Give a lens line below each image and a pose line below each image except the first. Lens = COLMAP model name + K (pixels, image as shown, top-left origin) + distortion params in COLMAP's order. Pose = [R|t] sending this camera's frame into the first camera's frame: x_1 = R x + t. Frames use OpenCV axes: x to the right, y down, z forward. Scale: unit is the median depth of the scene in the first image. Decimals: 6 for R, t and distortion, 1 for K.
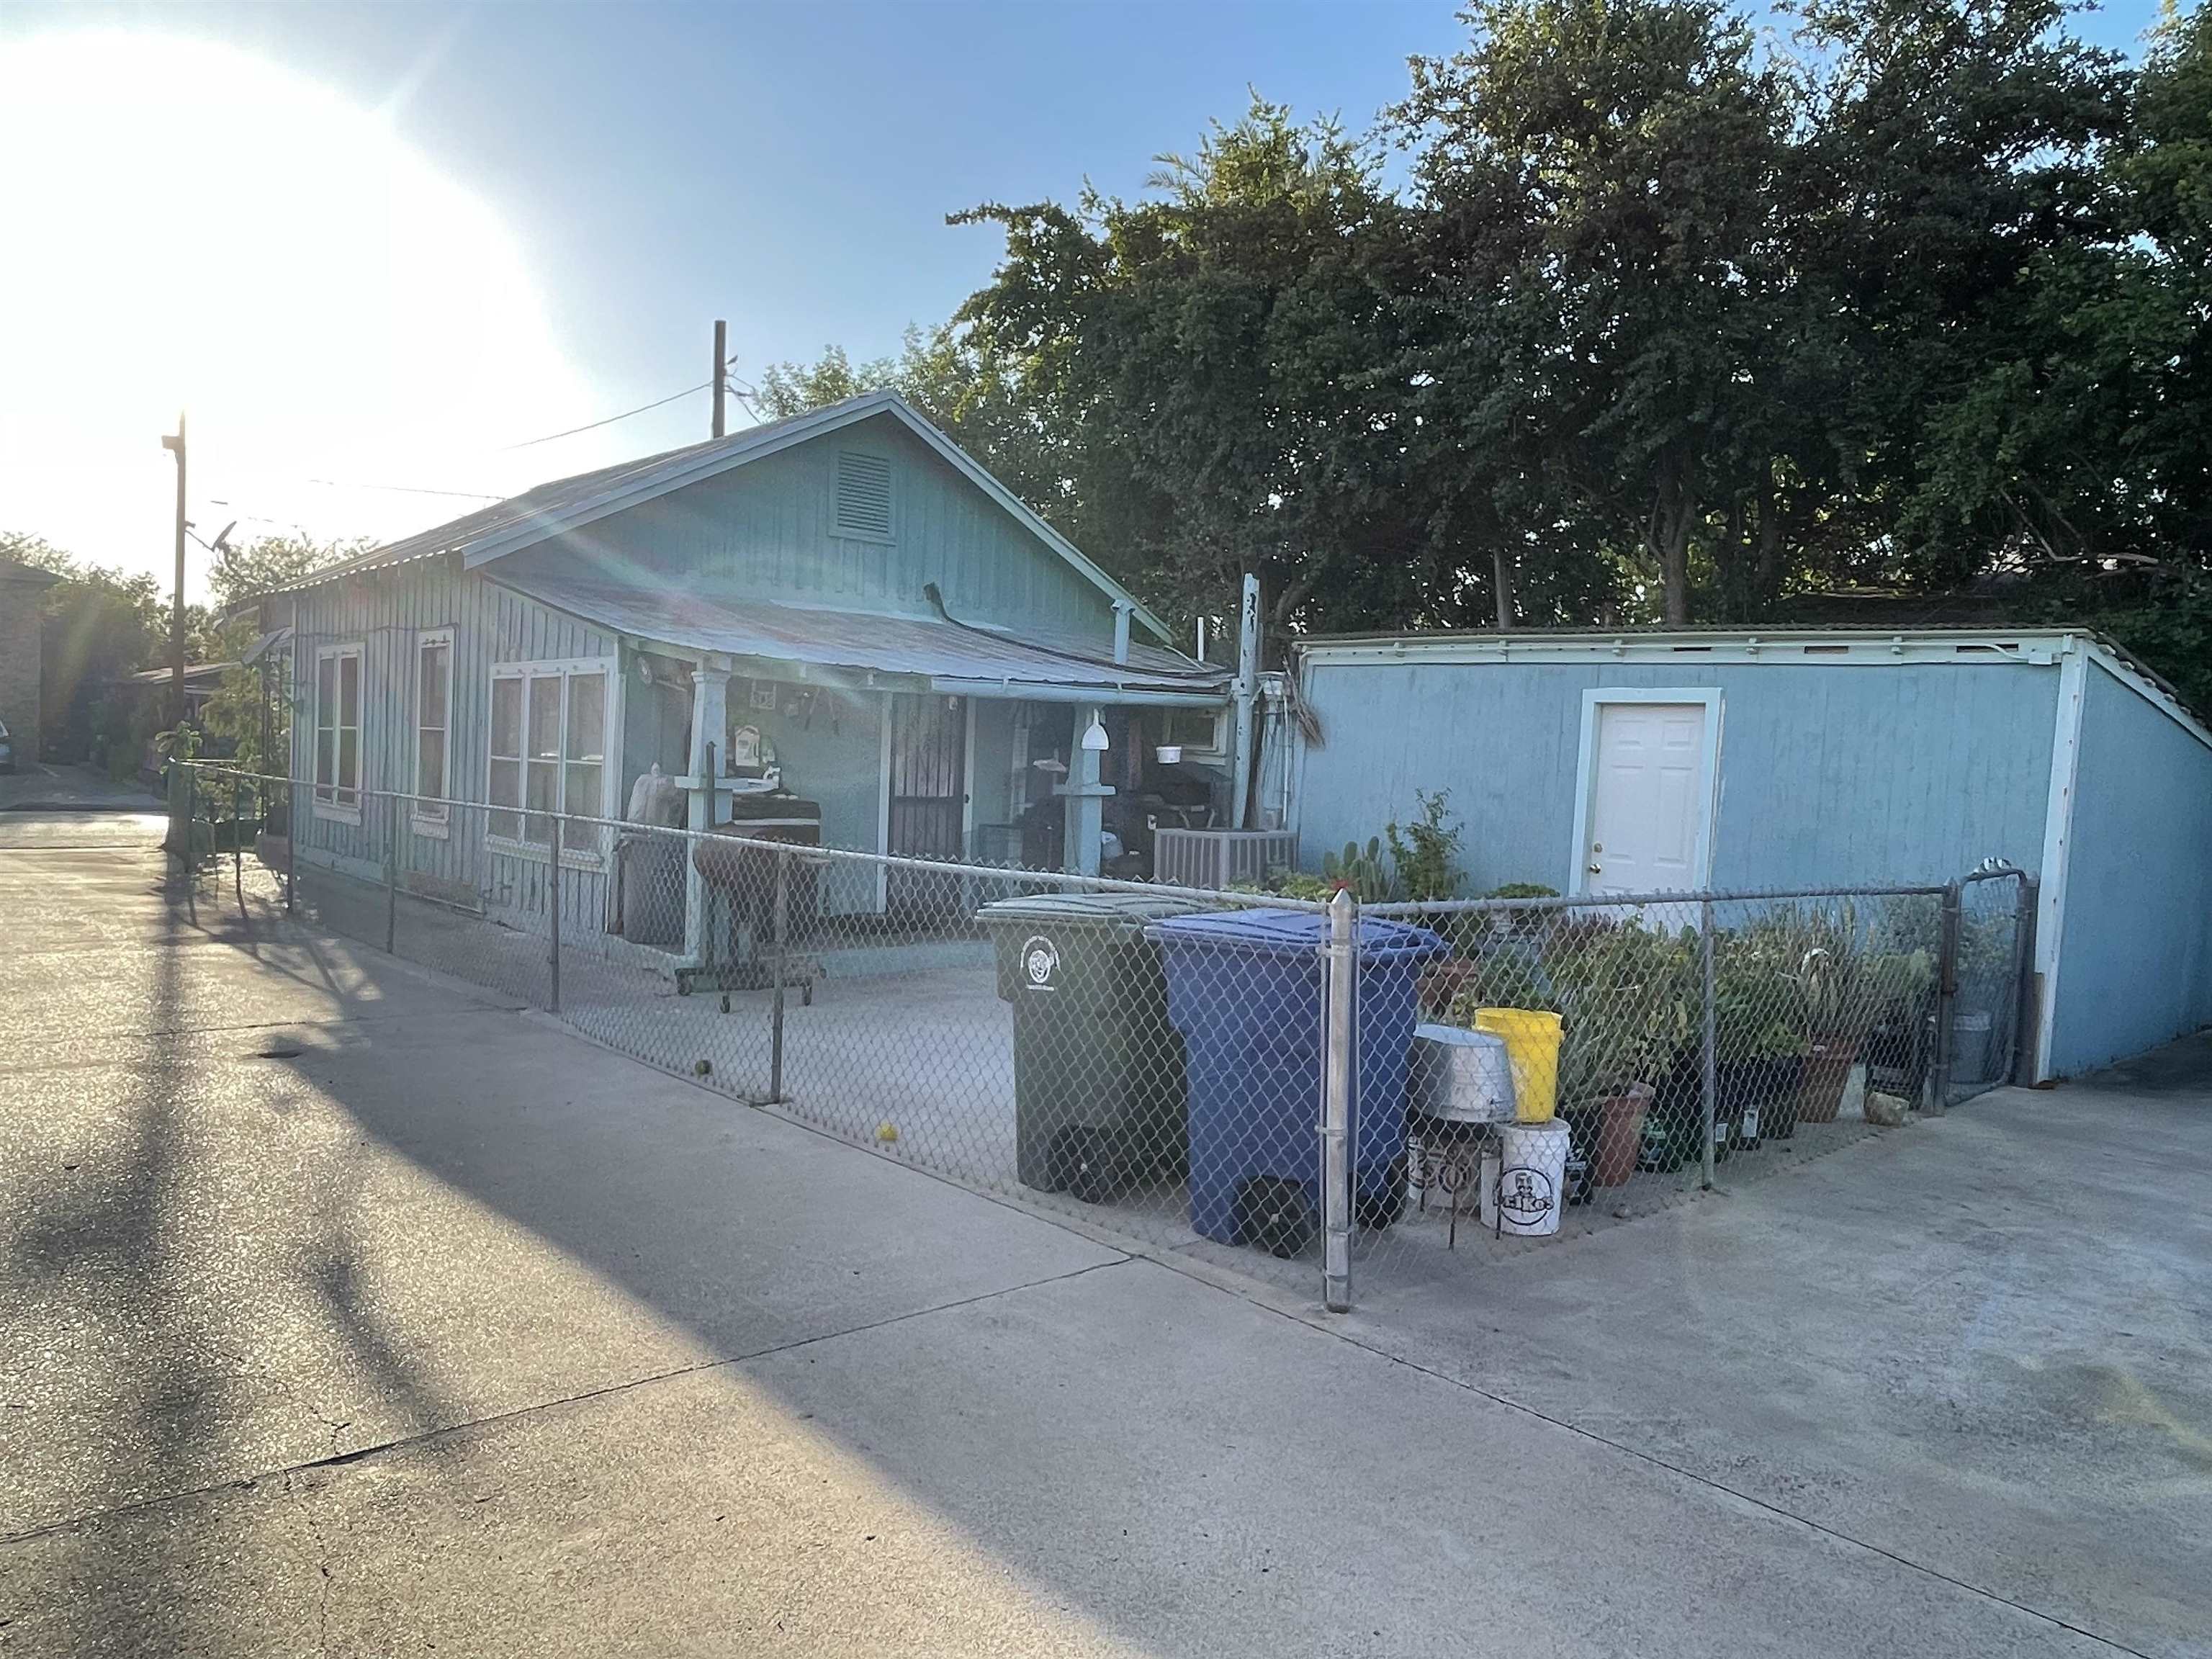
lens RADIAL K [[1511.2, 0, 1106.0], [0, 1511.2, 829.5], [0, 0, 1]] dist [-0.016524, -0.003308]
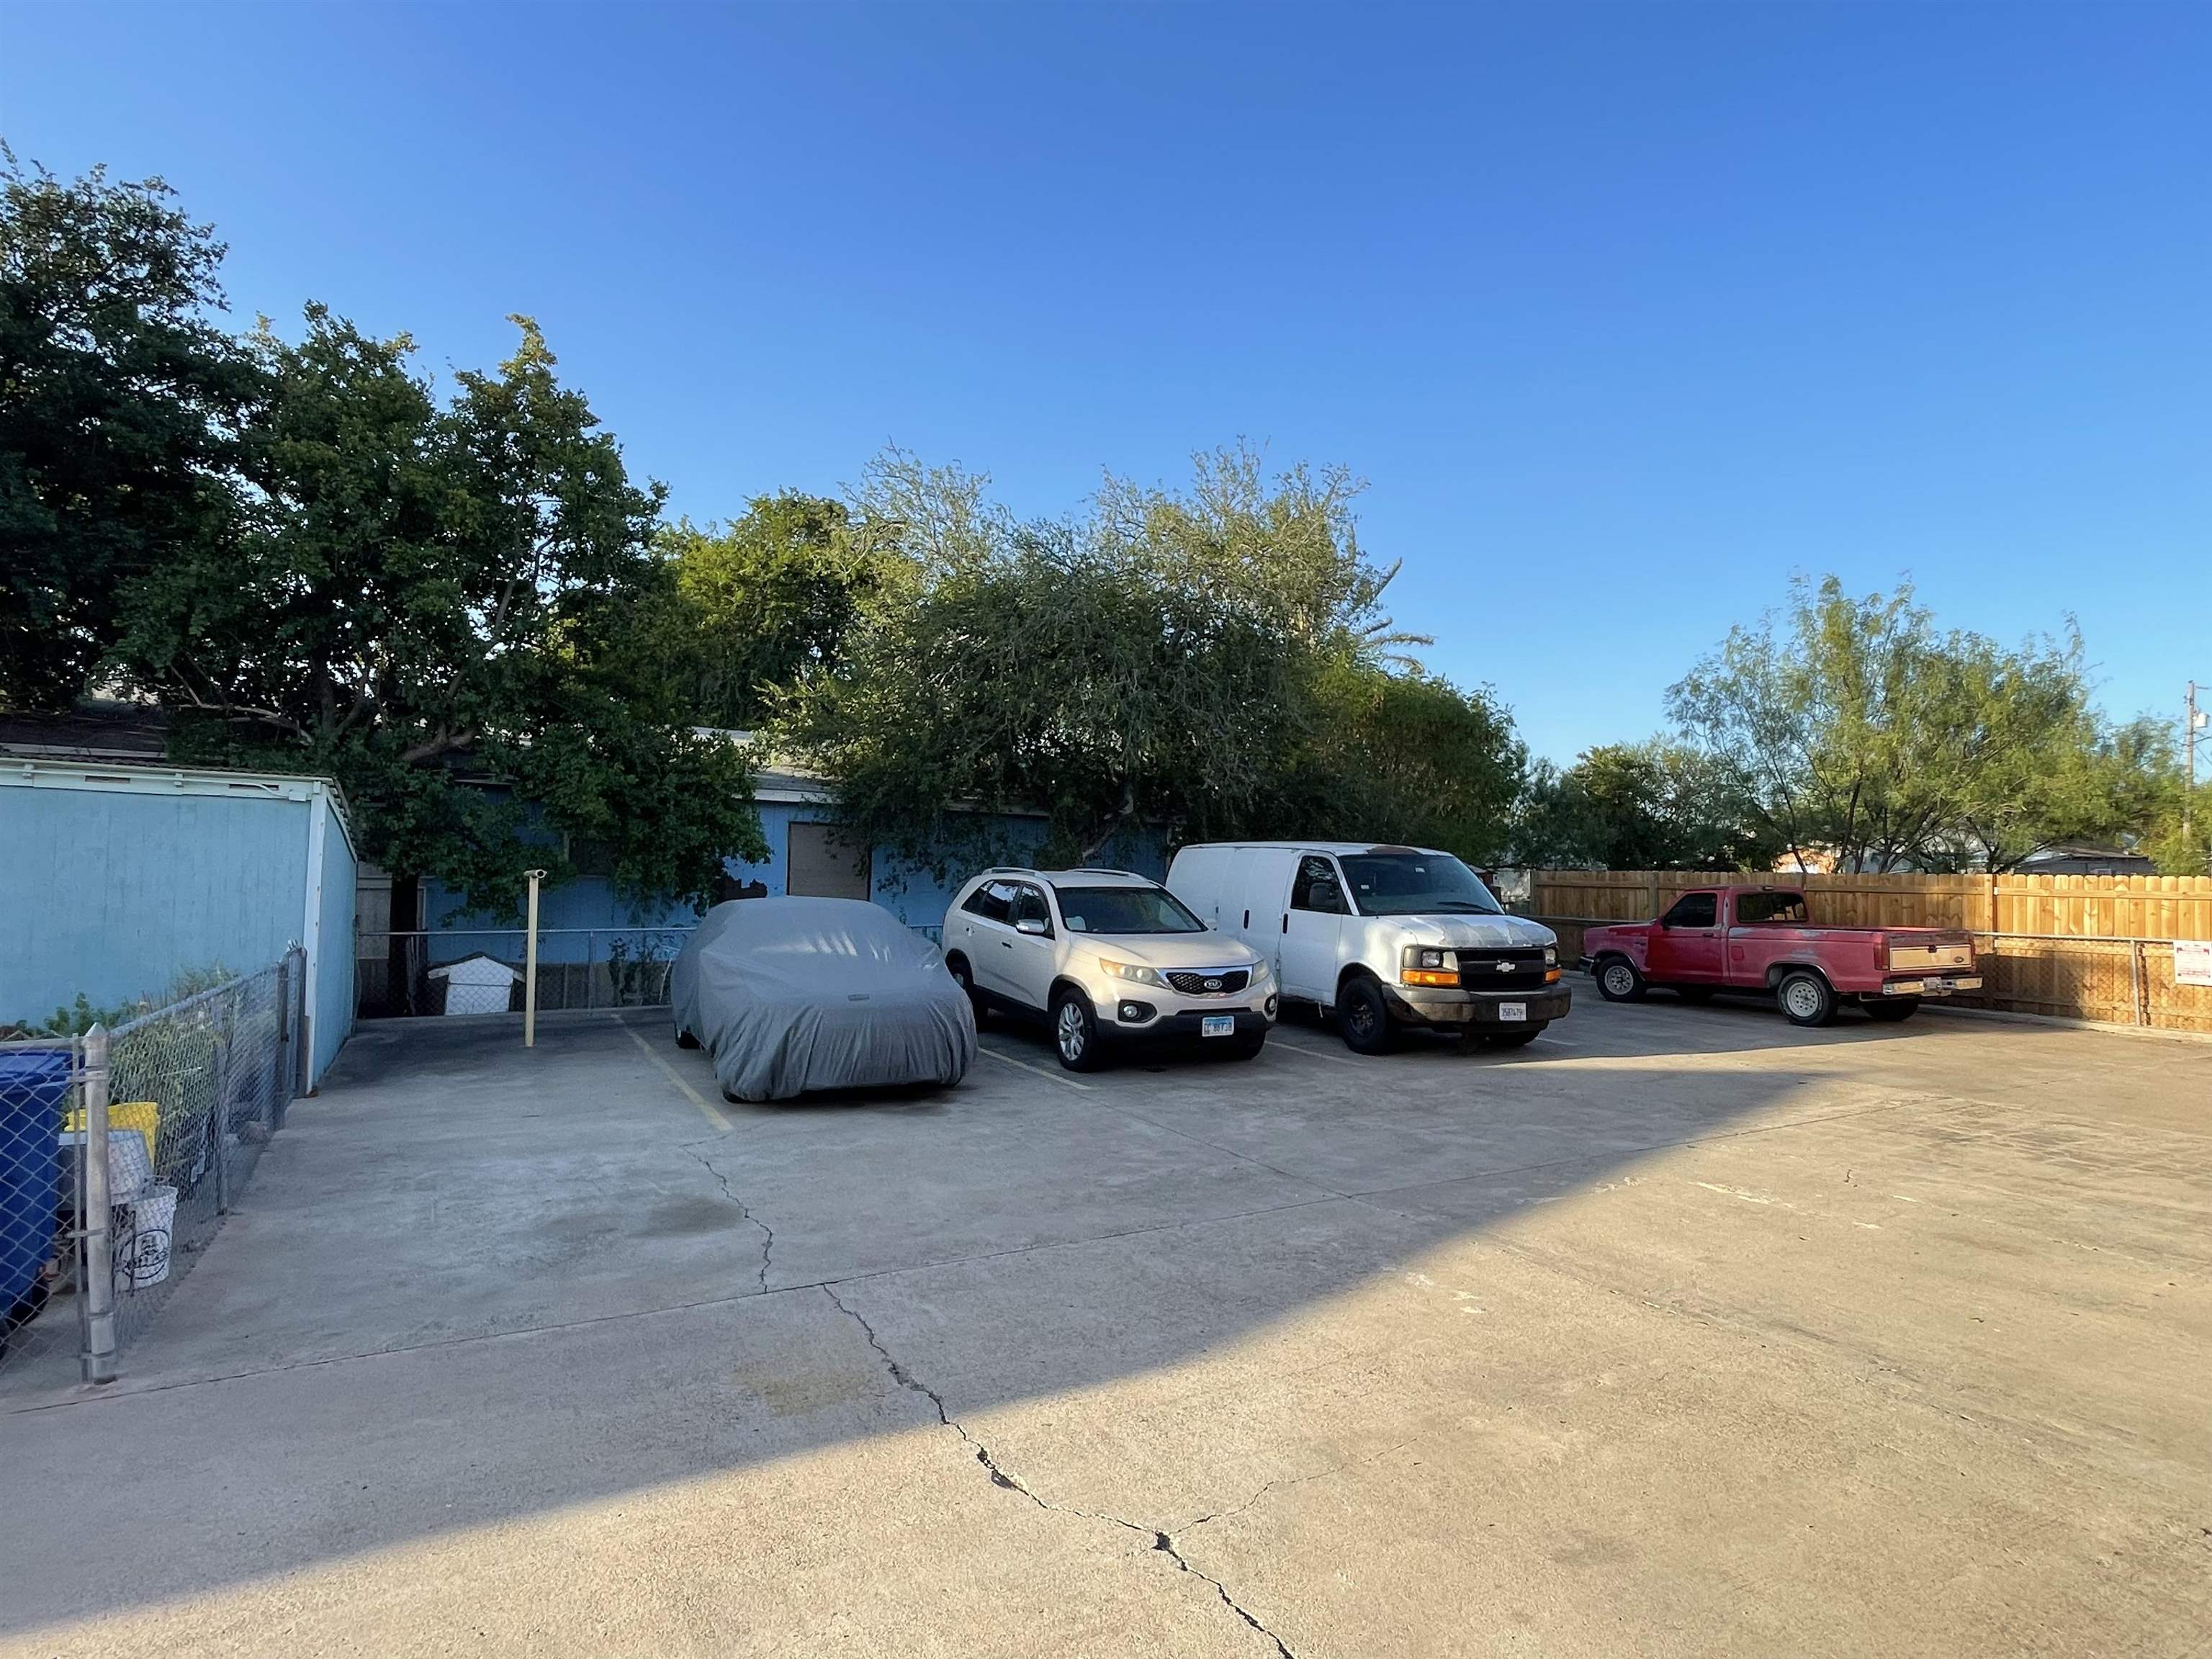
lens RADIAL K [[1148.1, 0, 1106.0], [0, 1148.1, 829.5], [0, 0, 1]] dist [0.000887, 0.000880]
pose [[0.214287, 0.004840, 0.976759, -0.499985], [0.043384, 0.998954, -0.014467, -0.058306], [-0.975807, 0.045476, 0.213853, 0.021099]]
